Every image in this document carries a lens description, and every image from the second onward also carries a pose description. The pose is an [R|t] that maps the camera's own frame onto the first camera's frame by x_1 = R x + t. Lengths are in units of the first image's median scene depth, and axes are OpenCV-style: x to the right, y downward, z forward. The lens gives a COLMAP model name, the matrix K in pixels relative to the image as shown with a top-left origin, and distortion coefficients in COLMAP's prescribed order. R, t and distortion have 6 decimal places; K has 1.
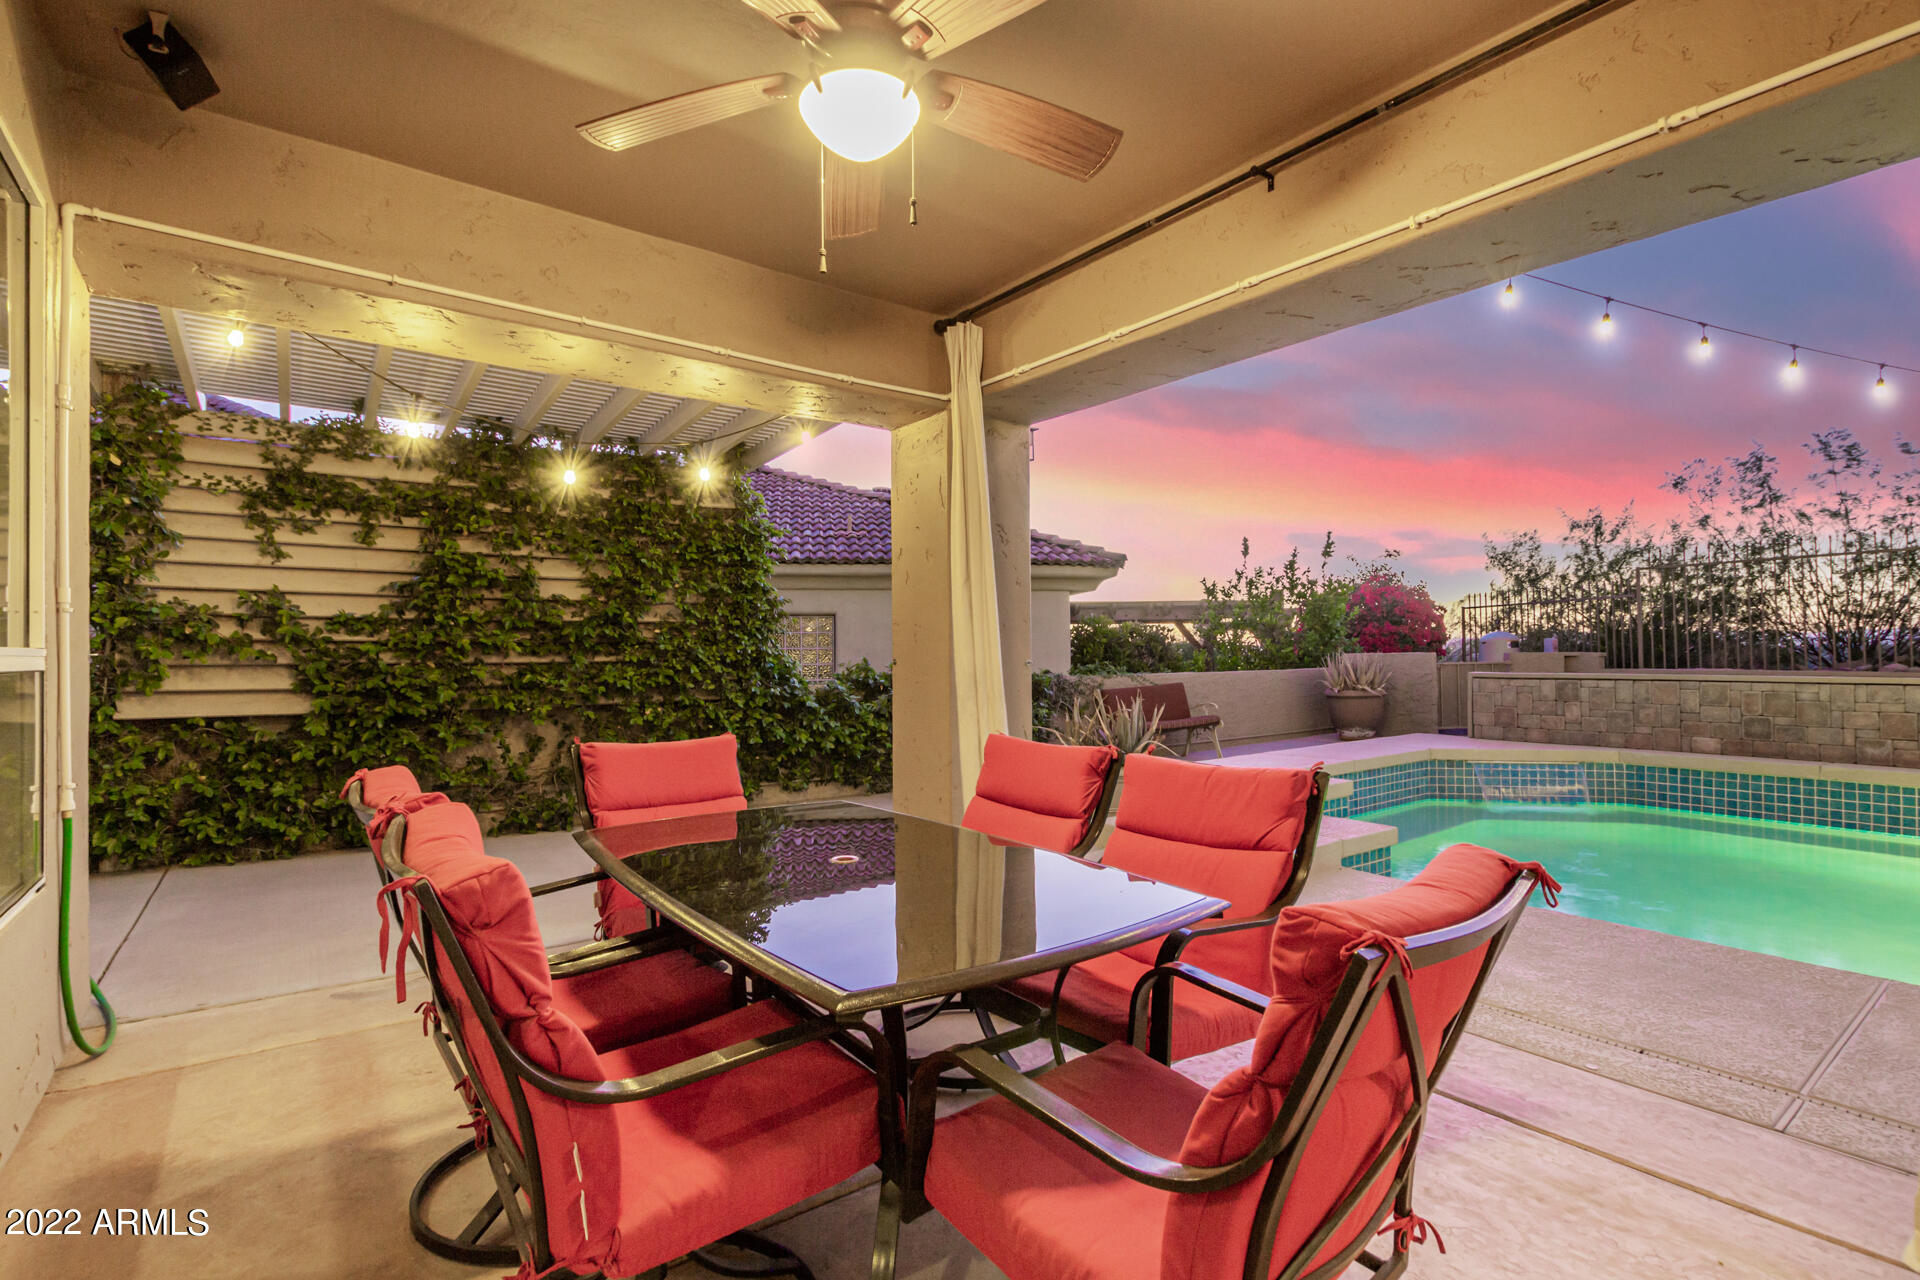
lens RADIAL K [[880.3, 0, 960.2], [0, 880.3, 643.4], [0, 0, 1]] dist [-0.001556, -0.001047]
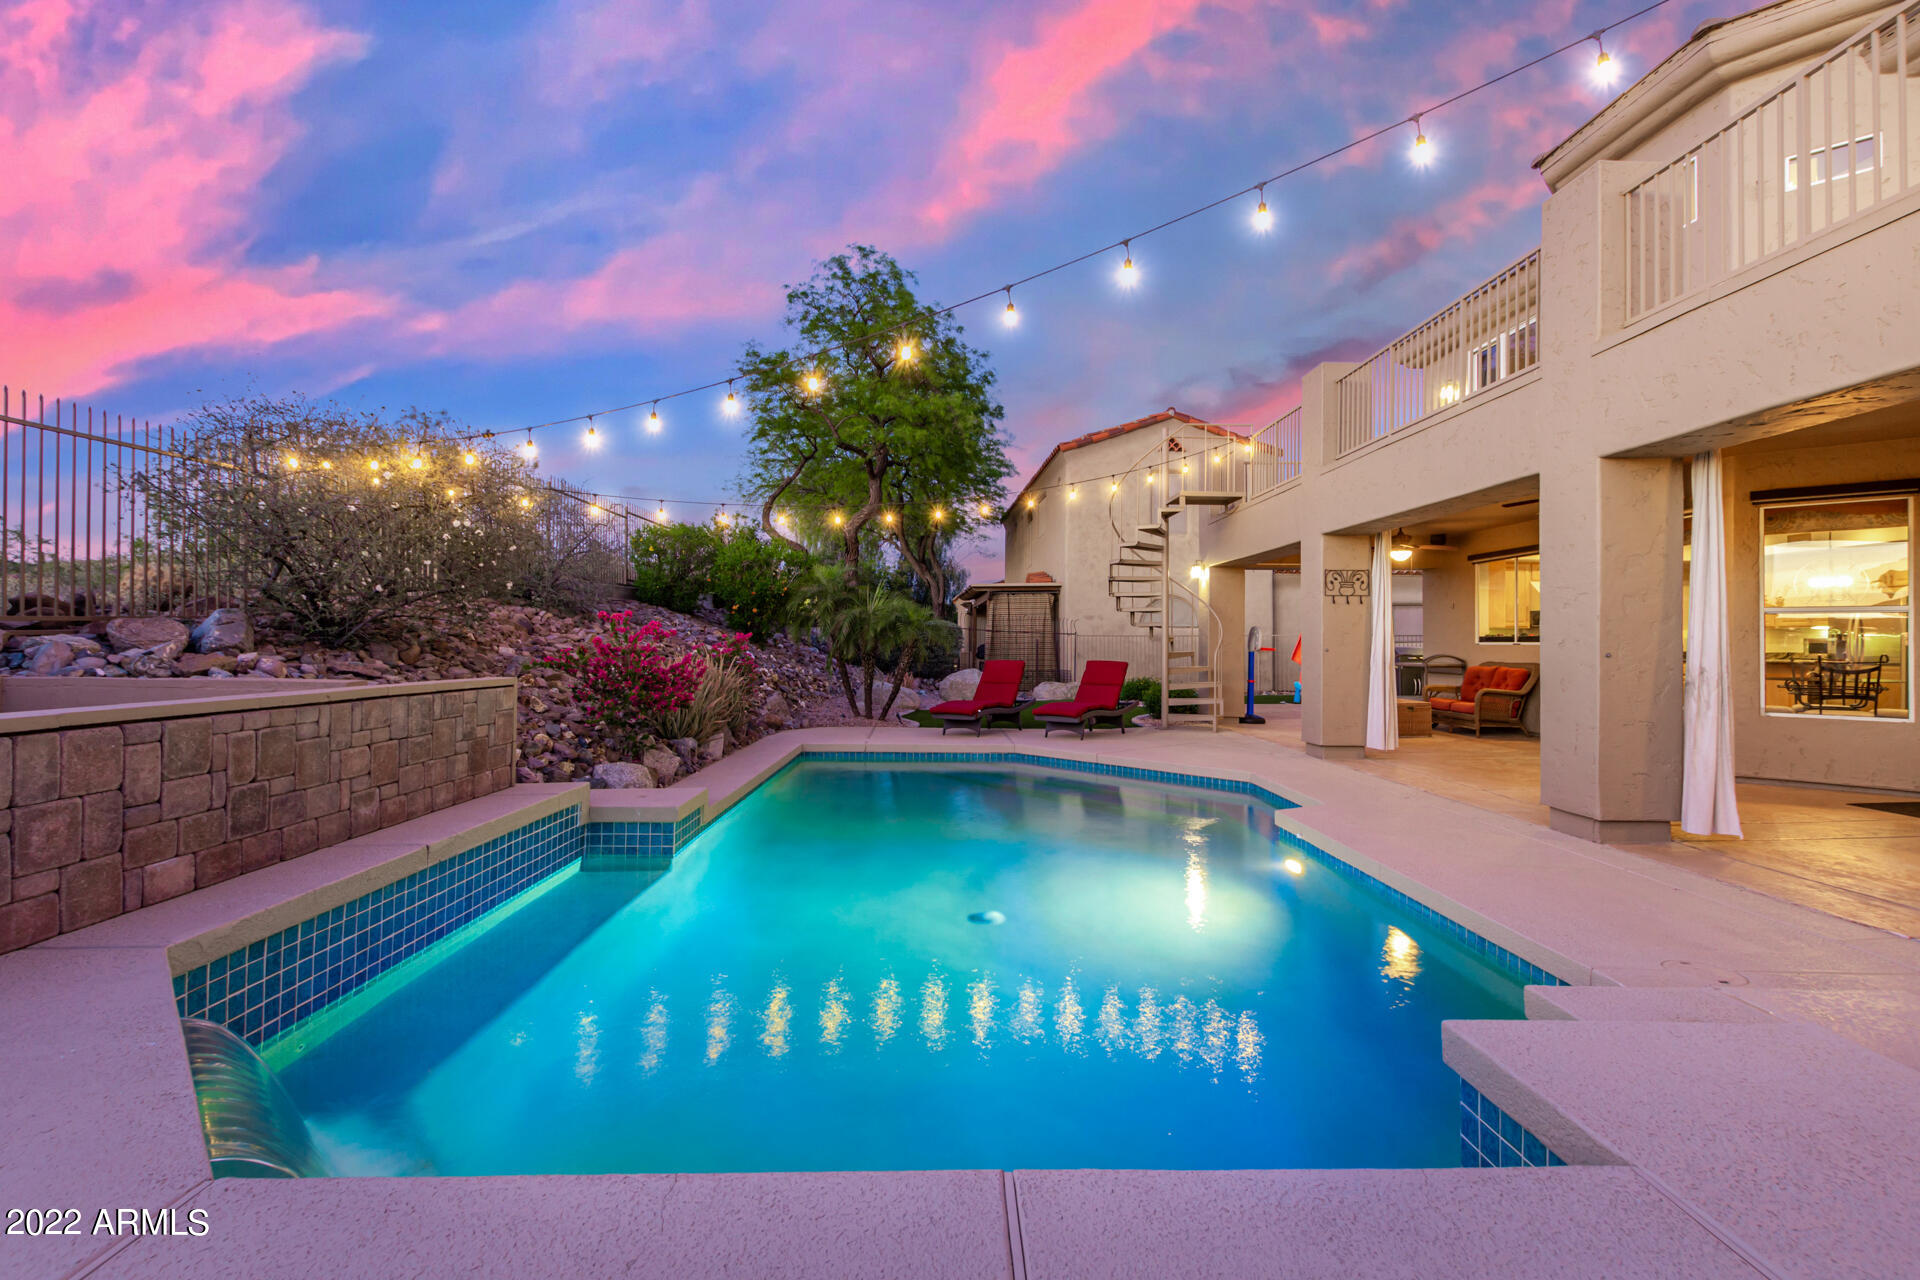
lens RADIAL K [[880.3, 0, 965.4], [0, 880.3, 640.1], [0, 0, 1]] dist [-0.001556, -0.001047]
pose [[-0.822353, 0.001035, 0.568976, 0.314373], [-0.007105, 0.999902, -0.012088, 0.009357], [-0.568933, -0.013984, -0.822265, 1.092950]]
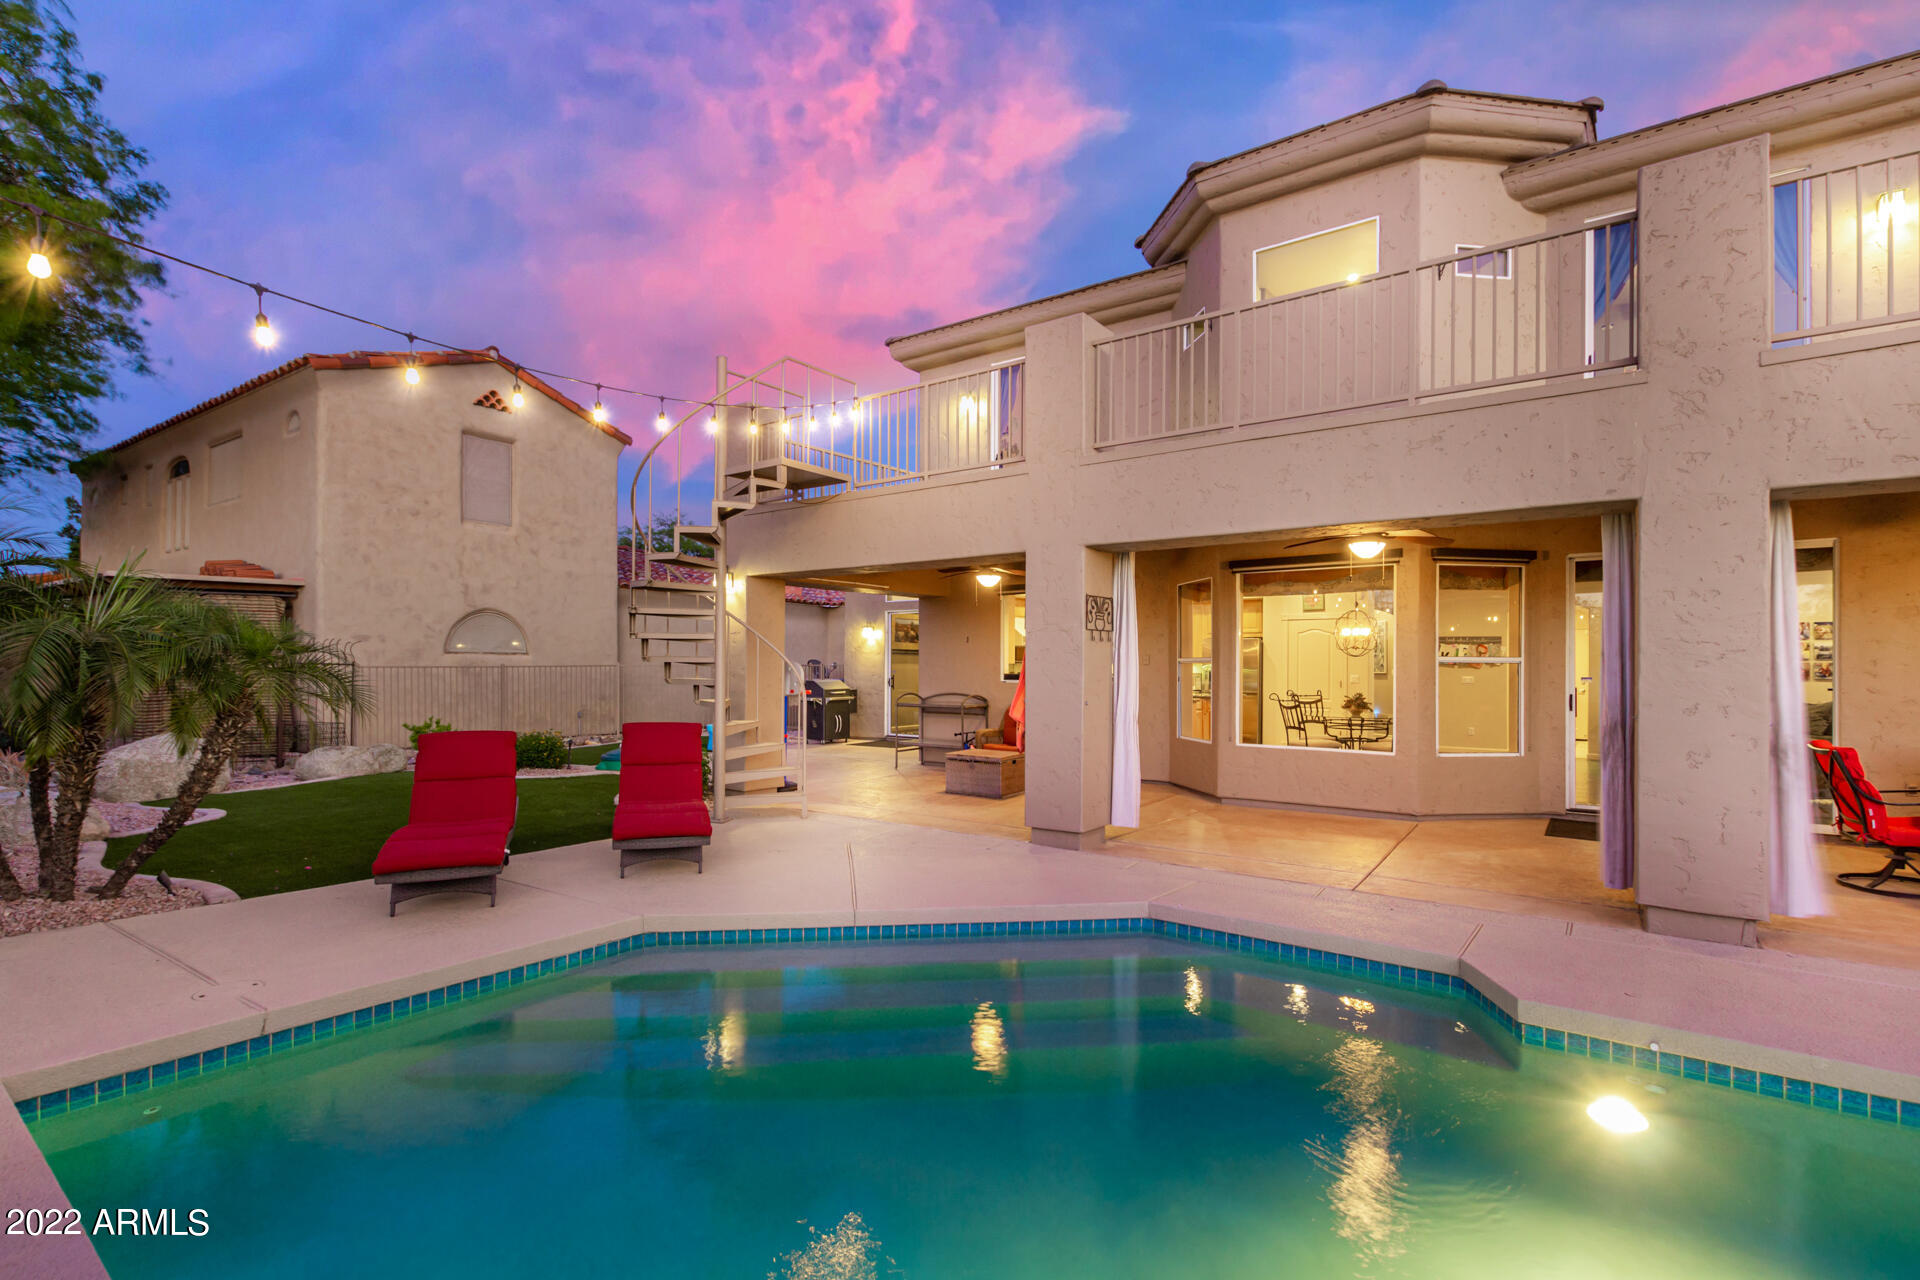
lens RADIAL K [[880.3, 0, 960.5], [0, 880.3, 671.1], [0, 0, 1]] dist [-0.001556, -0.001047]
pose [[-0.954492, 0.002289, -0.298228, 0.971330], [0.002820, 0.999995, -0.001350, -0.026534], [0.298223, -0.002130, -0.954494, 0.642147]]
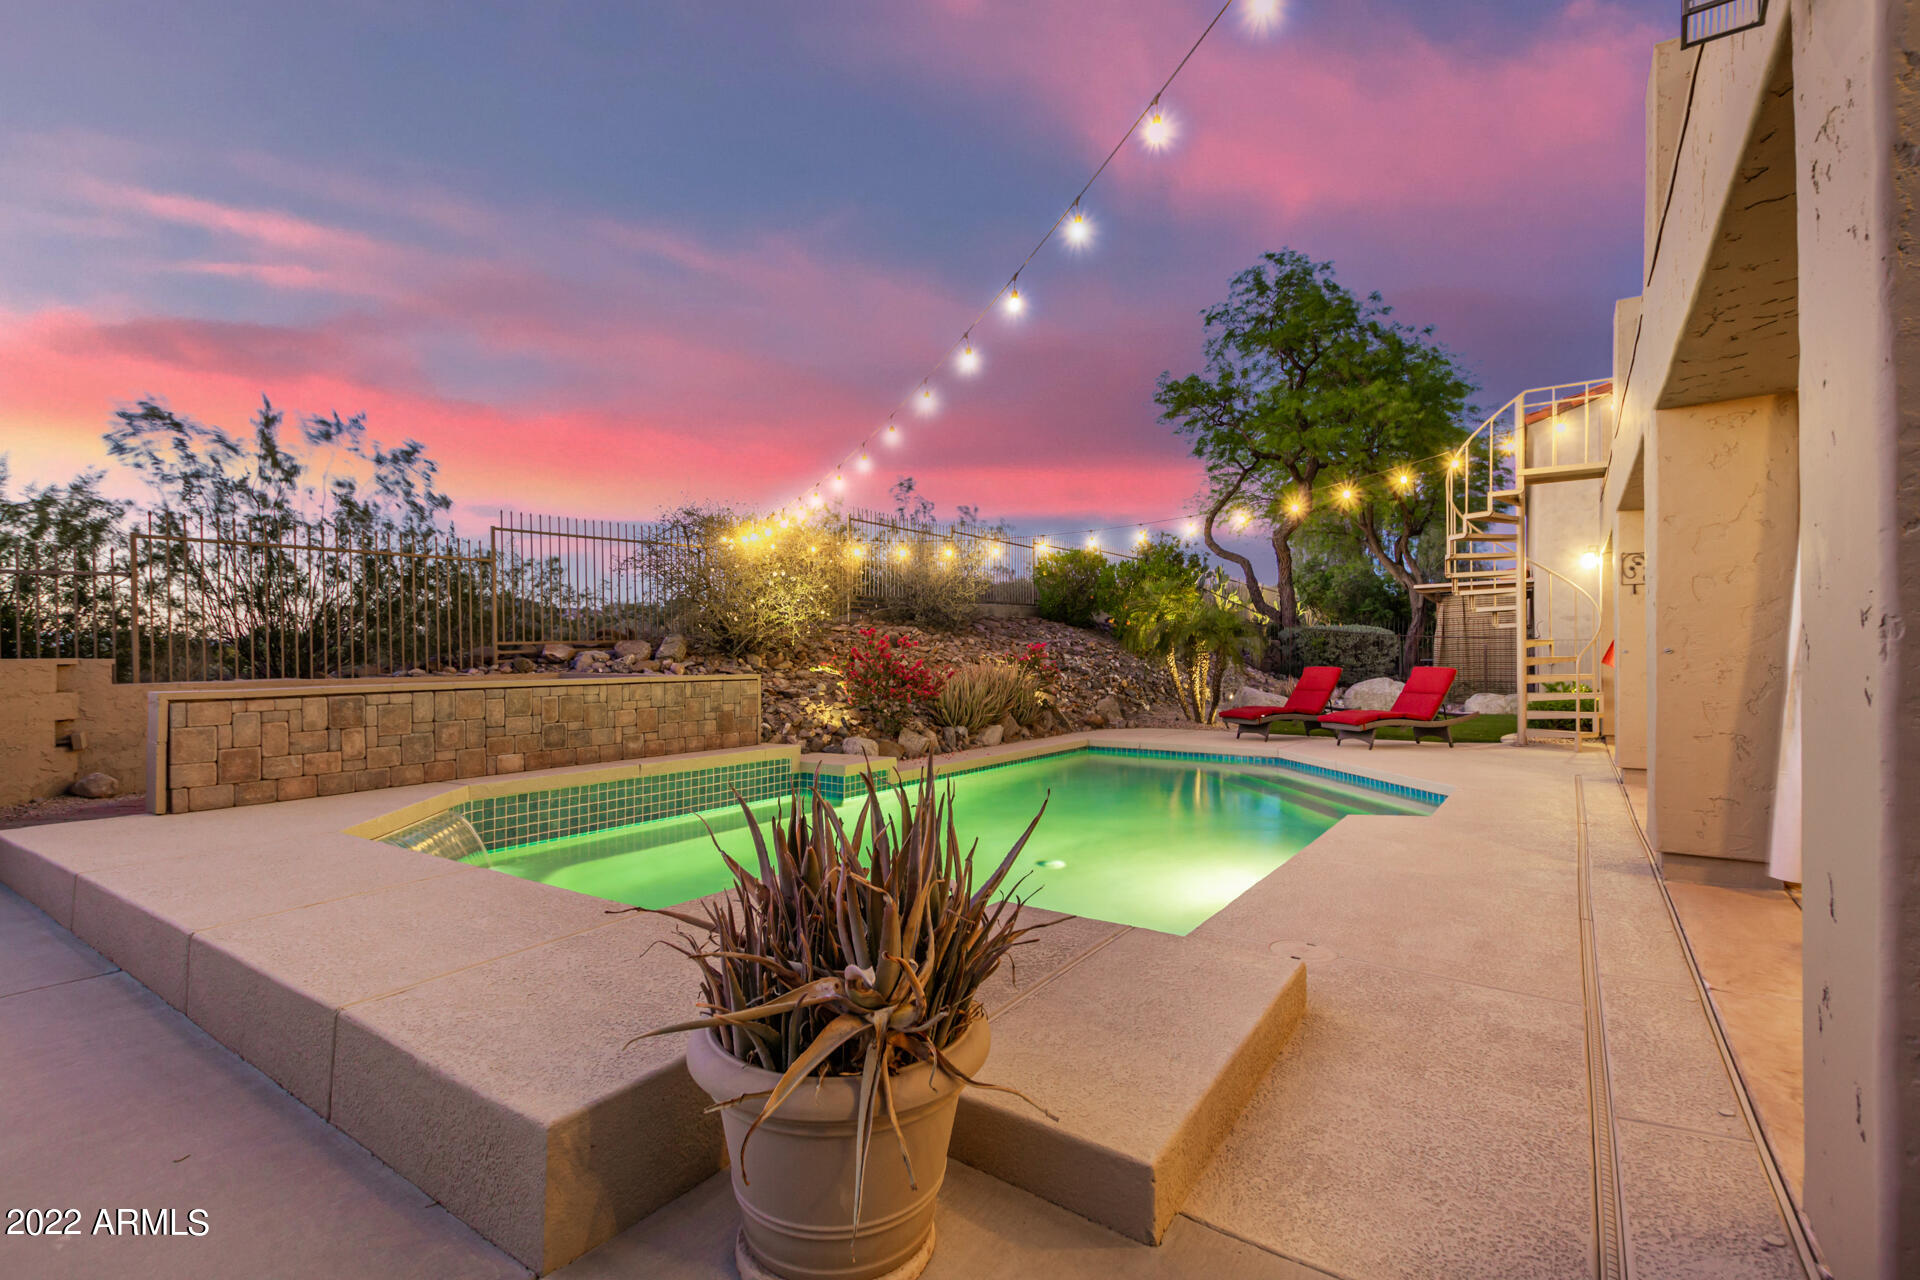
lens RADIAL K [[880.3, 0, 970.7], [0, 880.3, 665.5], [0, 0, 1]] dist [-0.001556, -0.001047]
pose [[-0.335227, -0.005565, 0.942121, -0.098001], [-0.000736, 0.999984, 0.005644, 0.015863], [-0.942137, 0.001199, -0.335225, 0.841777]]
